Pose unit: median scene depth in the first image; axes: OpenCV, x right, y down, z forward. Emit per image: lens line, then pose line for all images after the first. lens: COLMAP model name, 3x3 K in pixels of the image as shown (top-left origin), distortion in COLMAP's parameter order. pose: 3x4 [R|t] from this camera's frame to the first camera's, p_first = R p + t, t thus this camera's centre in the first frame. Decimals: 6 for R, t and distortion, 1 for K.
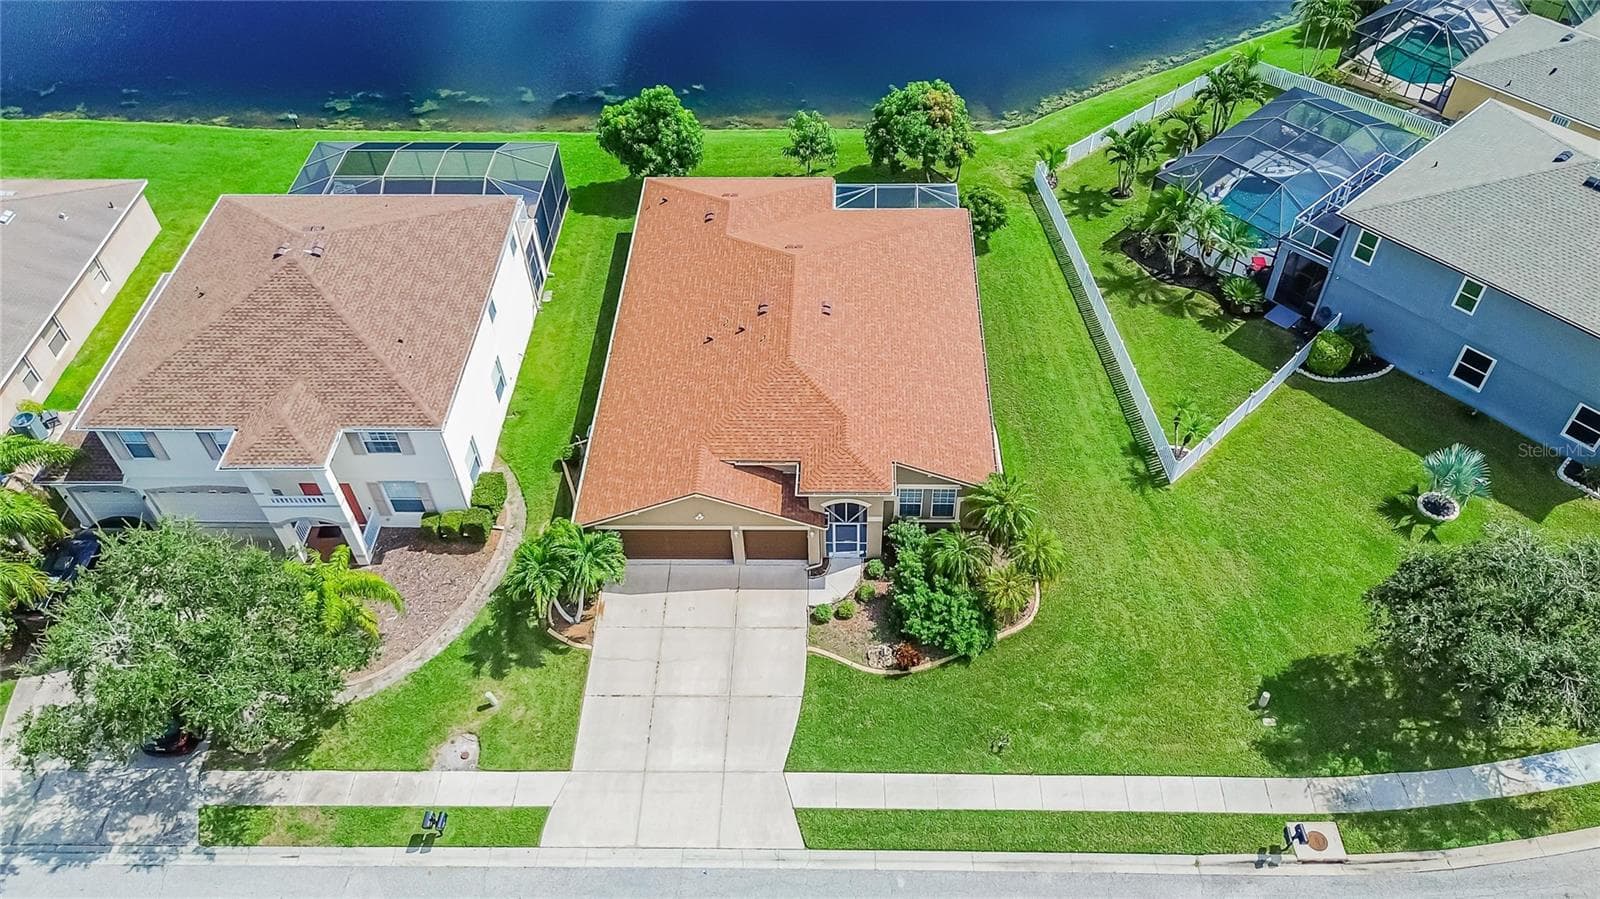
lens RADIAL K [[1218.3, 0, 826.8], [0, 1218.3, 427.9], [0, 0, 1]] dist [0.035961, -0.032586]
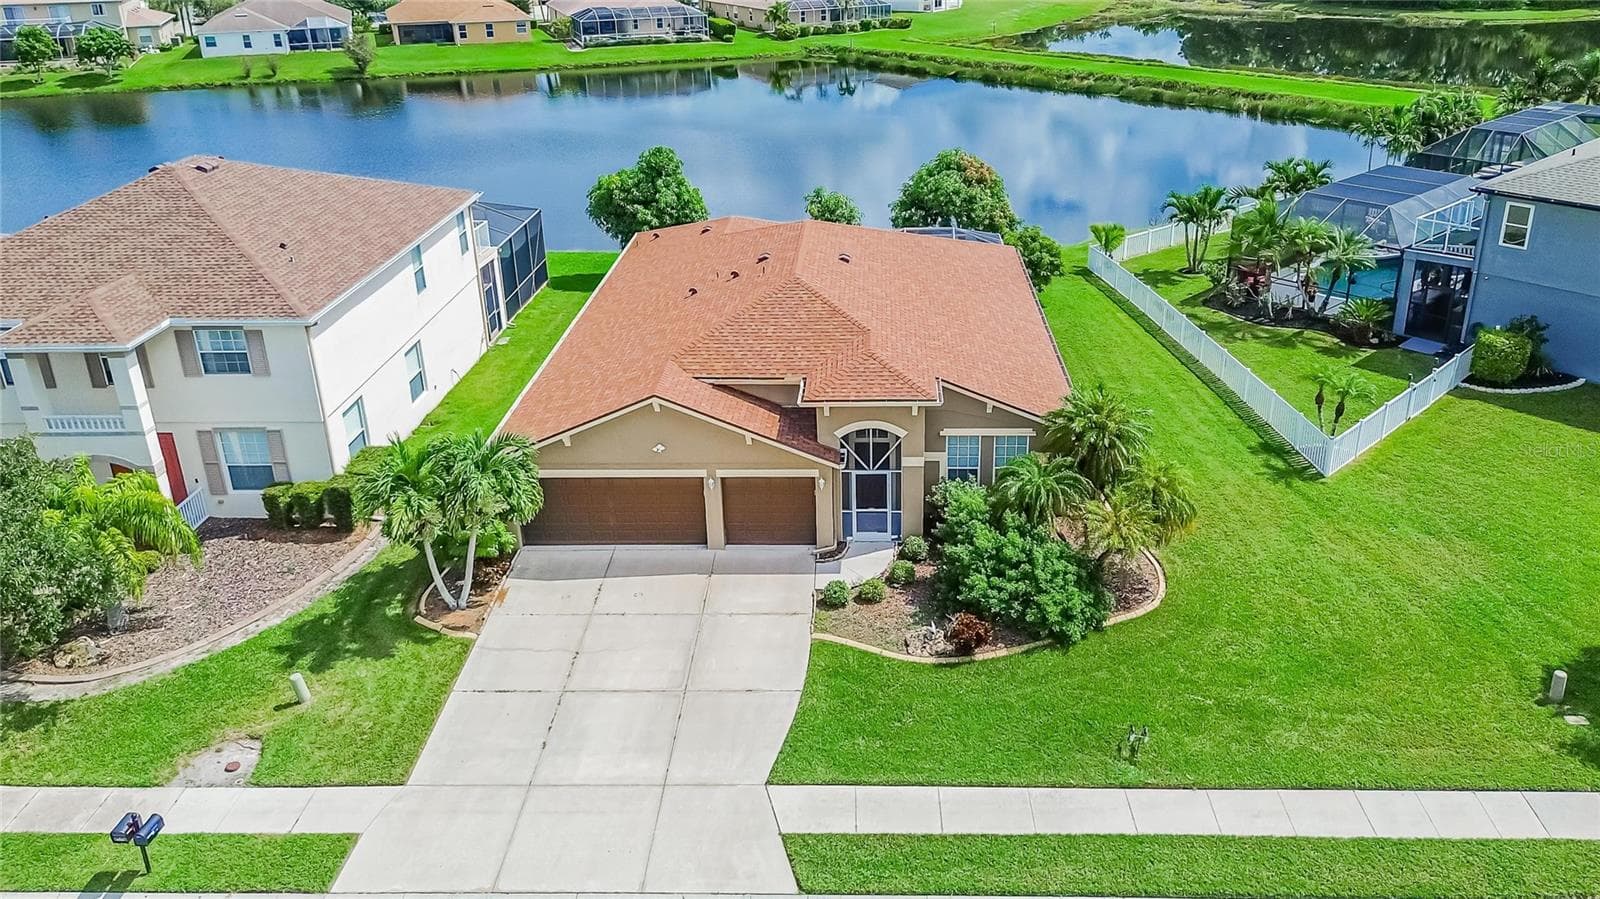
lens RADIAL K [[1218.3, 0, 841.7], [0, 1218.3, 344.9], [0, 0, 1]] dist [0.035961, -0.032586]
pose [[0.999949, 0.003071, -0.009650, 0.005292], [-0.006856, 0.906613, -0.421908, 0.306866], [0.007453, 0.421953, 0.906587, 0.345850]]
